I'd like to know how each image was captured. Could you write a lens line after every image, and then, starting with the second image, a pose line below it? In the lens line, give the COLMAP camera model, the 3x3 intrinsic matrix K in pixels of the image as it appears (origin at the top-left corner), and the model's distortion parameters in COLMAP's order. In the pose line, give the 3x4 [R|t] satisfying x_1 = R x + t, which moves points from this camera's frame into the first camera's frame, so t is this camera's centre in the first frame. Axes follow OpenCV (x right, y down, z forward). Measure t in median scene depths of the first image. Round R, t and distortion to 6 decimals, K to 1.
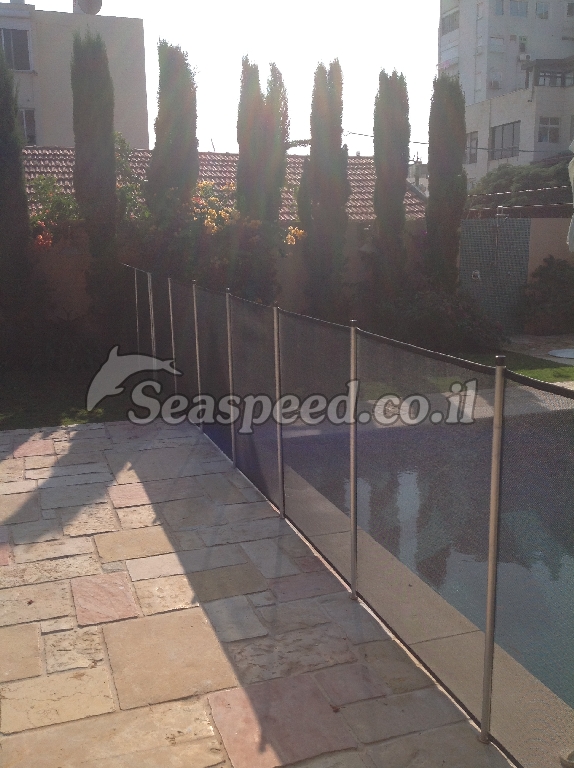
lens RADIAL K [[733.0, 0, 291.5], [0, 733.0, 381.2], [0, 0, 1]] dist [-0.011624, 0.000000]
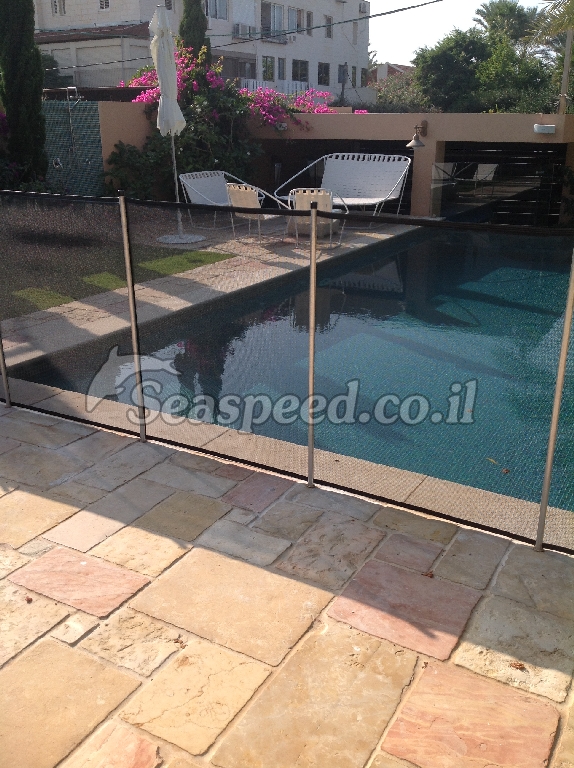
lens RADIAL K [[733.0, 0, 287.5], [0, 733.0, 389.8], [0, 0, 1]] dist [-0.011624, 0.000000]
pose [[0.784641, -0.236041, 0.573256, -0.509335], [0.147963, 0.969260, 0.196575, -0.031735], [-0.602034, -0.069421, 0.795447, 0.252119]]
